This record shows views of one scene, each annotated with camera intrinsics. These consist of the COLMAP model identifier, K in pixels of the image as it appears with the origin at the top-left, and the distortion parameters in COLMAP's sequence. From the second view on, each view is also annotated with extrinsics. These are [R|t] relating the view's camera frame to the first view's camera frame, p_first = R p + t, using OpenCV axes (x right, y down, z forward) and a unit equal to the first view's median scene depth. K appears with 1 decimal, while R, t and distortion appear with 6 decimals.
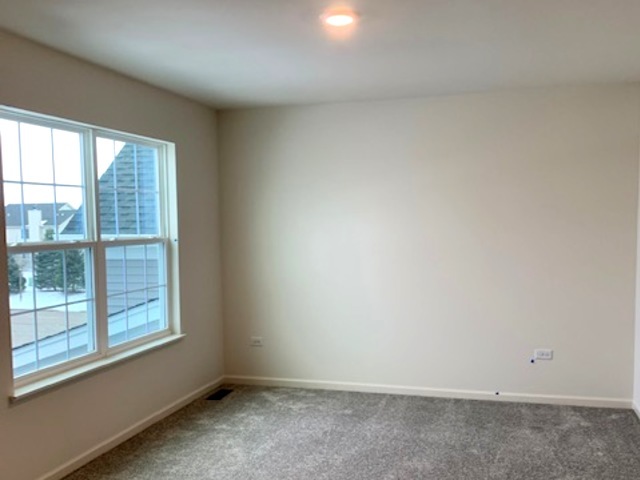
lens RADIAL K [[638.3, 0, 319.1], [0, 638.3, 269.8], [0, 0, 1]] dist [0.004263, -0.009146]
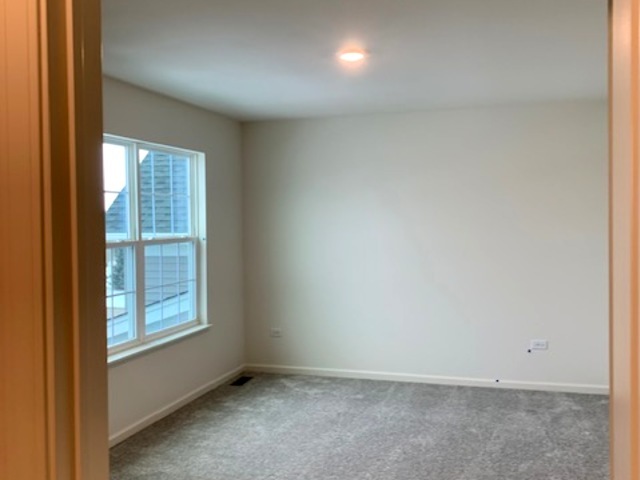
lens RADIAL K [[650.3, 0, 320.0], [0, 650.3, 229.8], [0, 0, 1]] dist [0.072770, -0.182231]
pose [[0.999863, 0.001981, -0.016435, -0.005117], [-0.002913, 0.998378, -0.056860, 0.001411], [0.016296, 0.056900, 0.998247, -0.142247]]
